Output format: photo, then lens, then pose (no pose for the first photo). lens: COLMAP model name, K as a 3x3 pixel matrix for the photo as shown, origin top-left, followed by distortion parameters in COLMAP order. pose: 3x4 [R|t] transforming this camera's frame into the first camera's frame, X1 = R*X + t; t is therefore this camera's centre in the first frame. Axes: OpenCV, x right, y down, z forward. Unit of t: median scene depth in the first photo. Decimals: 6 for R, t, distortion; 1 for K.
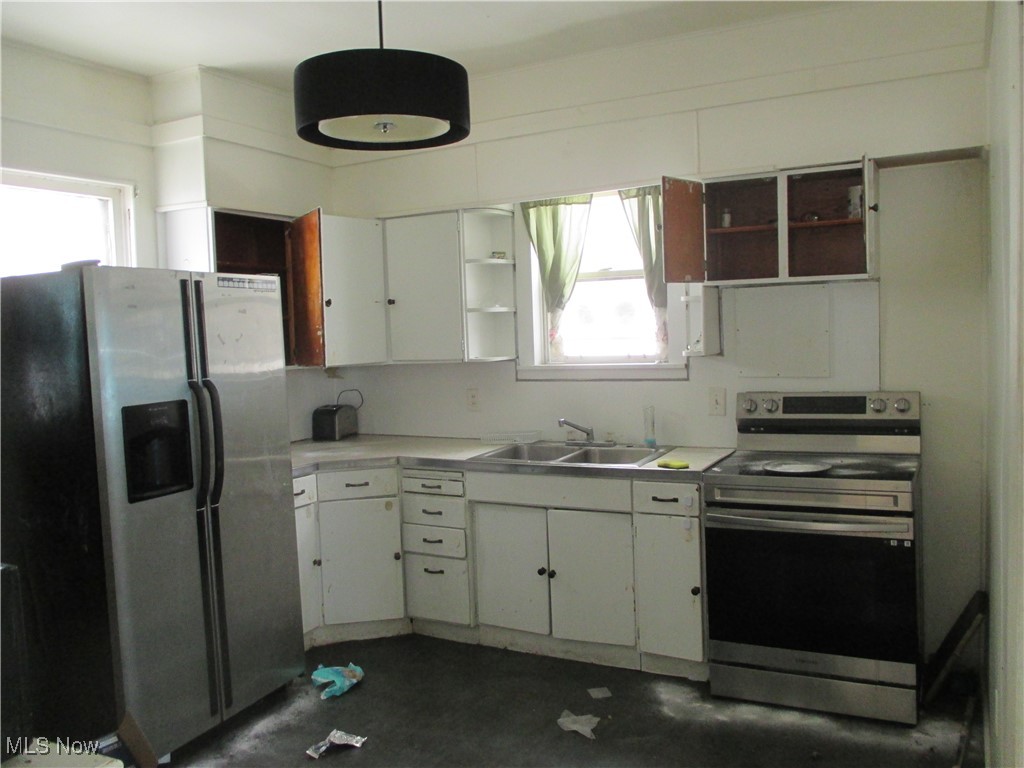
lens RADIAL K [[864.2, 0, 513.6], [0, 864.2, 382.0], [0, 0, 1]] dist [-0.020716, -0.012671]
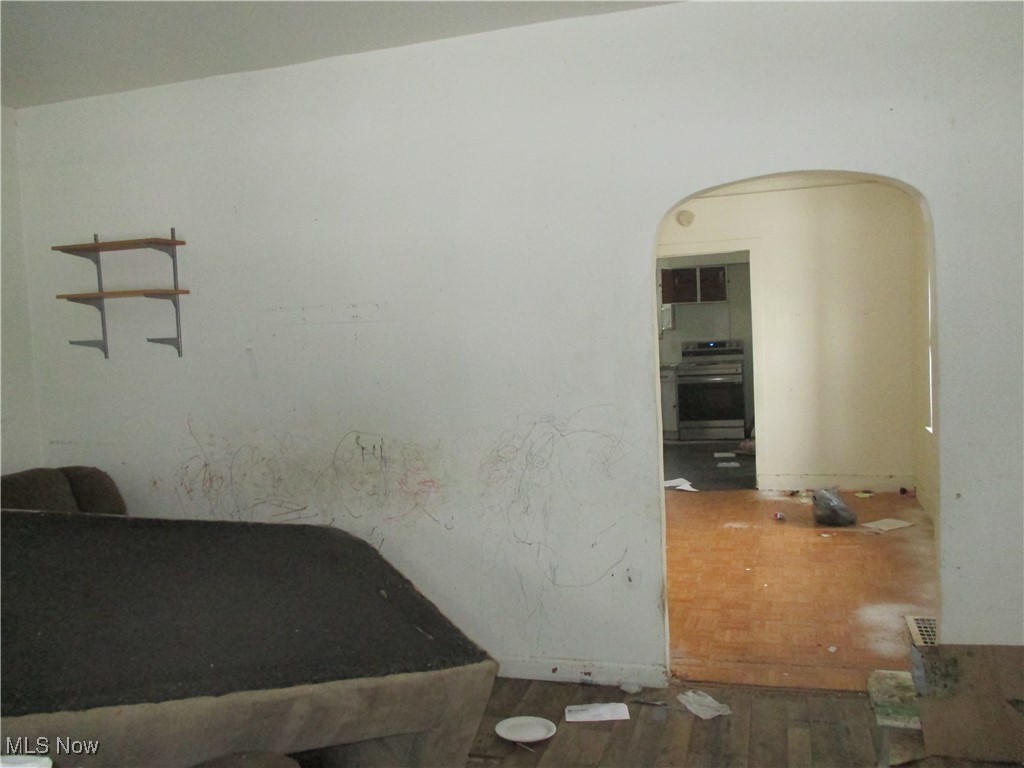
lens RADIAL K [[864.2, 0, 511.0], [0, 864.2, 383.3], [0, 0, 1]] dist [-0.020716, -0.012671]
pose [[0.981218, -0.017544, 0.192101, -0.897765], [0.018201, 0.999833, -0.001655, 0.151600], [-0.192039, 0.005120, 0.981374, -1.791738]]
